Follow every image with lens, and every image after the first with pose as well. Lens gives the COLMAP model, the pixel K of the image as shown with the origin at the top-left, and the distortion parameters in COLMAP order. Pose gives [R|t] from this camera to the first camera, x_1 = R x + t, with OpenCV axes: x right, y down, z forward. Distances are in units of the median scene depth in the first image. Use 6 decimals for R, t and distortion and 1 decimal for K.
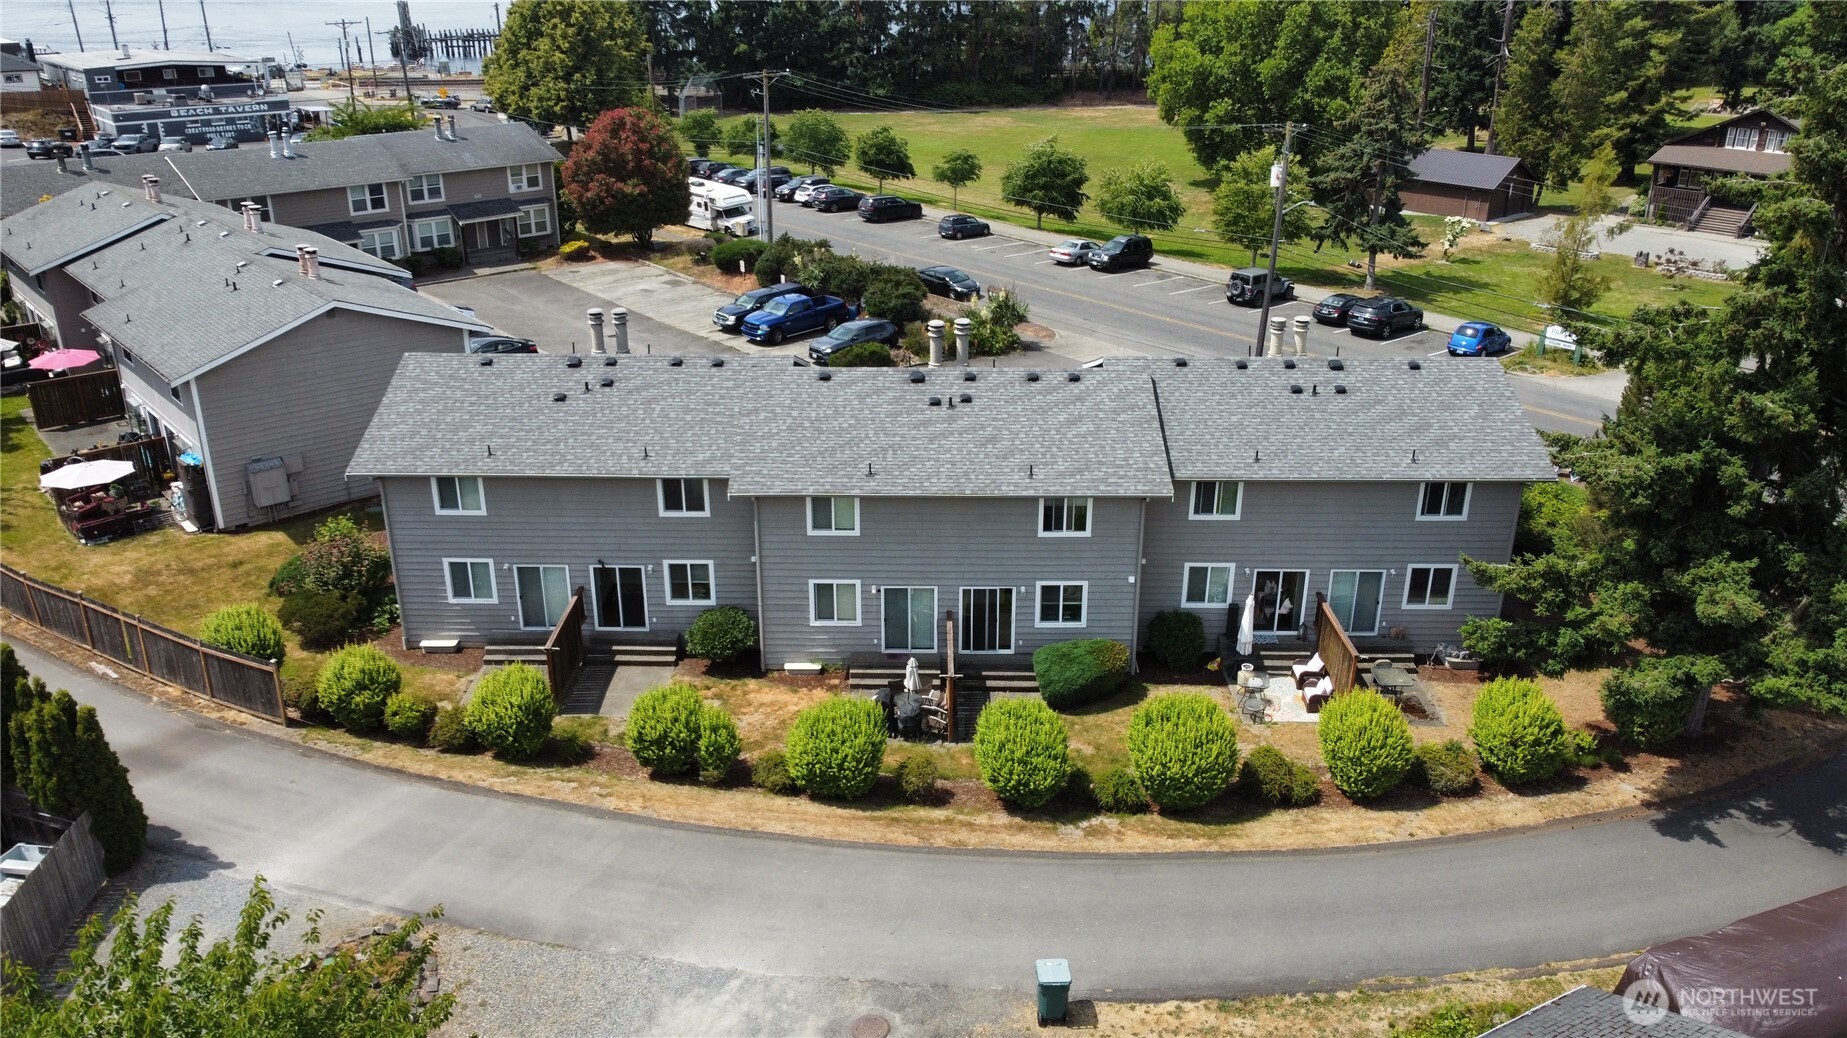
lens RADIAL K [[1393.8, 0, 921.8], [0, 1393.8, 525.8], [0, 0, 1]] dist [-0.000451, -0.001797]
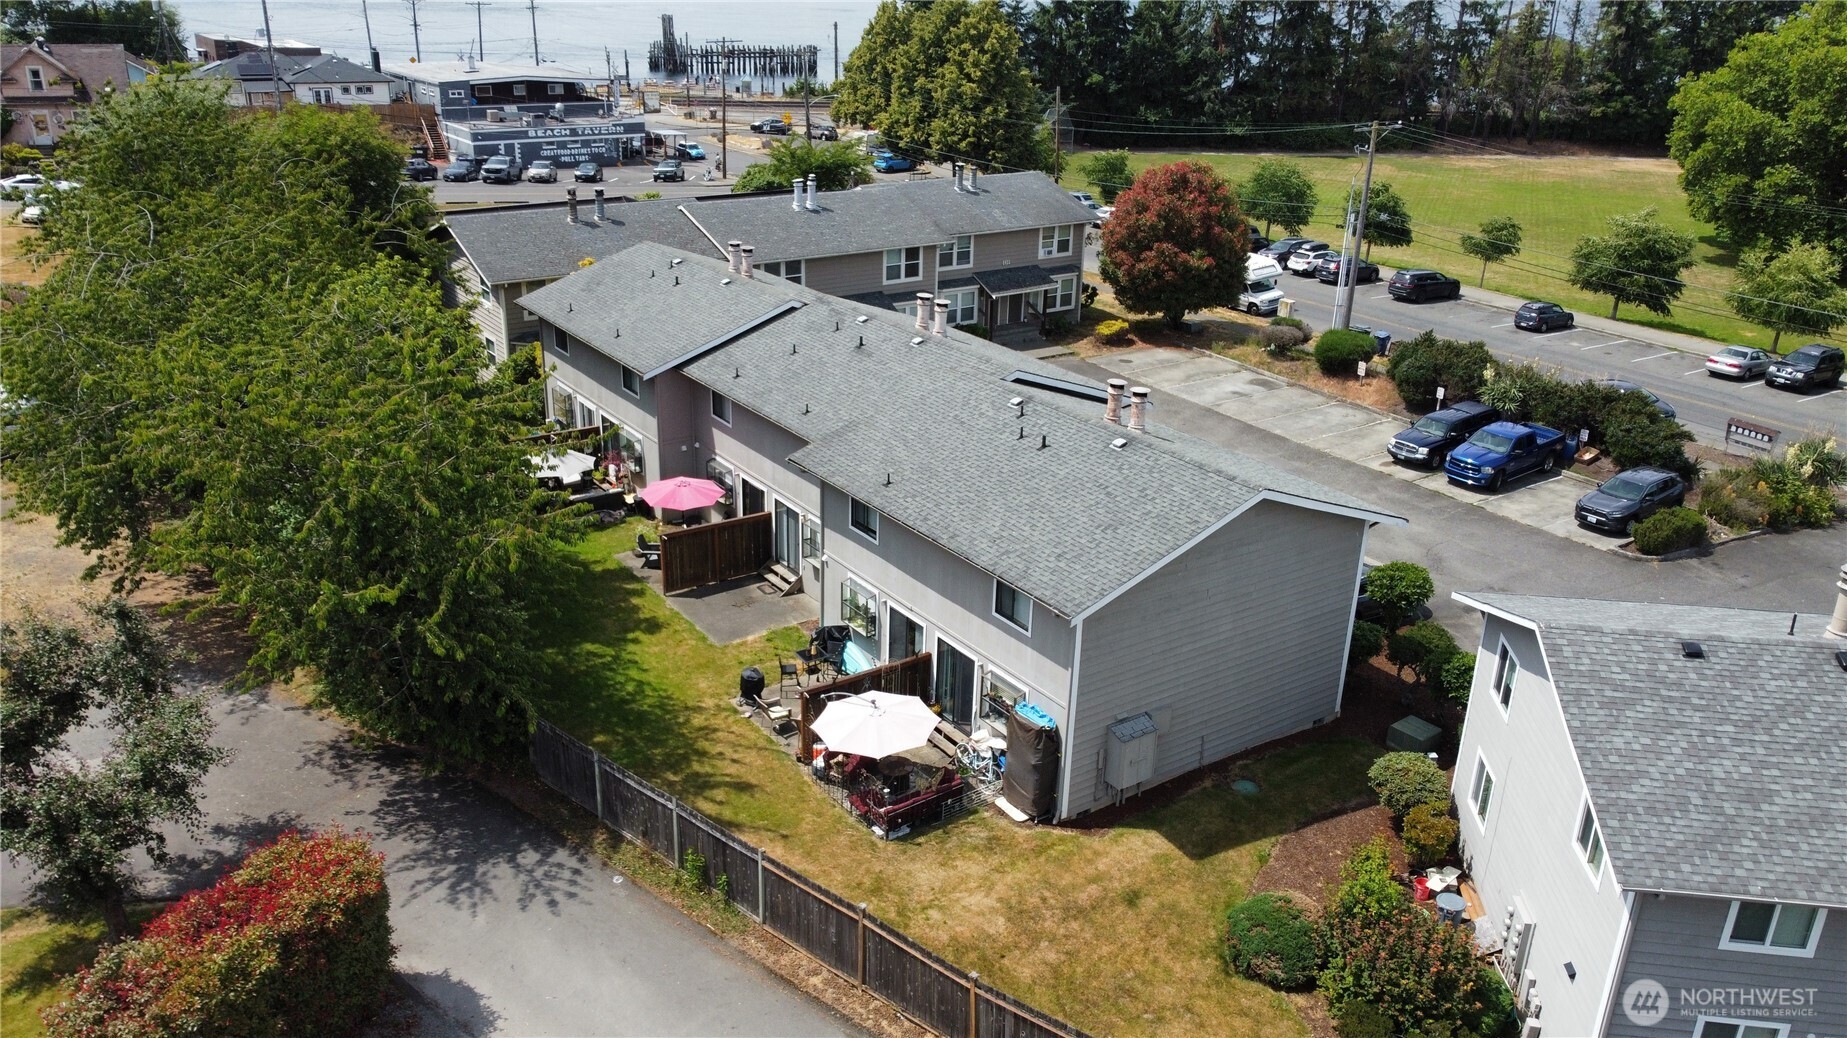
lens RADIAL K [[1393.8, 0, 921.8], [0, 1393.8, 525.8], [0, 0, 1]] dist [-0.000451, -0.001797]
pose [[0.993758, 0.061166, -0.093293, -0.280486], [-0.062490, 0.997981, -0.011332, -0.068486], [0.092411, 0.017091, 0.995574, 0.178365]]
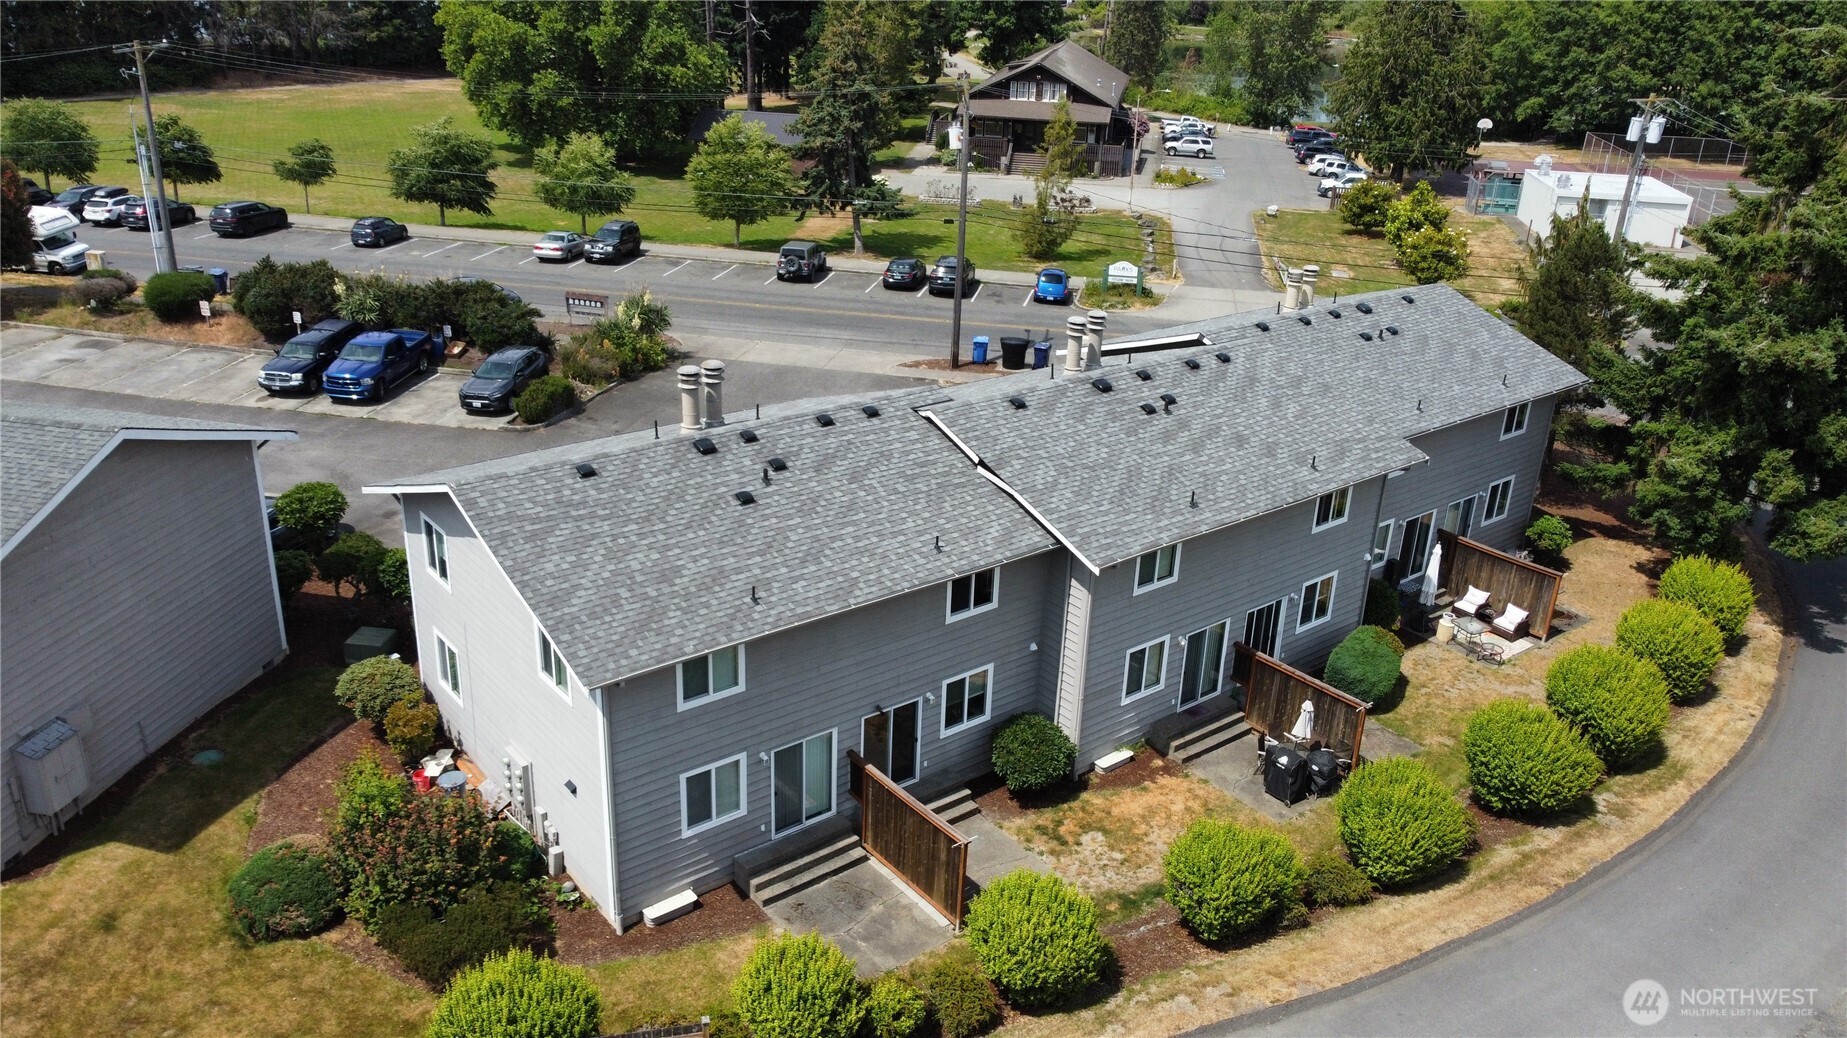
lens RADIAL K [[1393.8, 0, 921.8], [0, 1393.8, 525.8], [0, 0, 1]] dist [-0.000451, -0.001797]
pose [[0.775695, -0.219385, 0.591749, -0.277886], [0.210153, 0.973915, 0.085590, -0.055062], [-0.595090, 0.057966, 0.801566, 0.183046]]
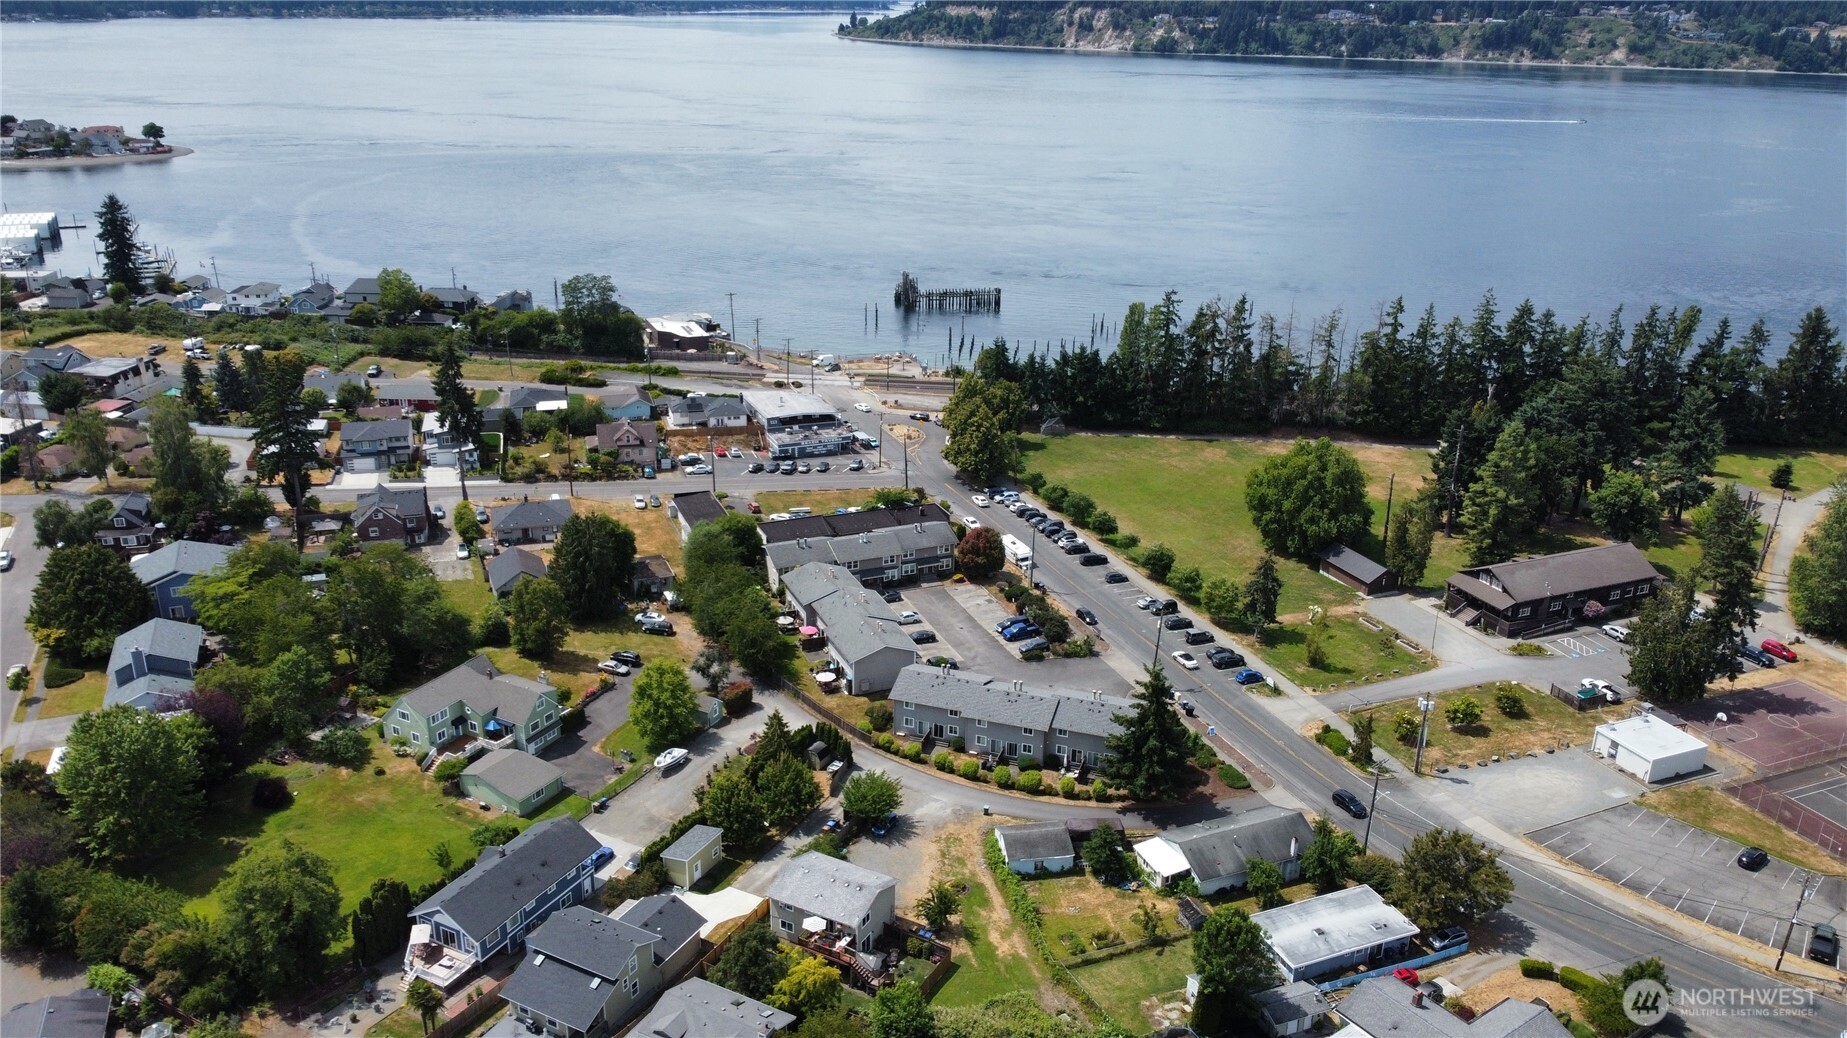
lens RADIAL K [[1393.8, 0, 921.8], [0, 1393.8, 525.8], [0, 0, 1]] dist [-0.000451, -0.001797]
pose [[0.948239, 0.124336, -0.292206, 0.459170], [-0.134205, 0.990856, -0.013892, -0.253527], [0.287807, 0.052388, 0.956254, -1.601450]]
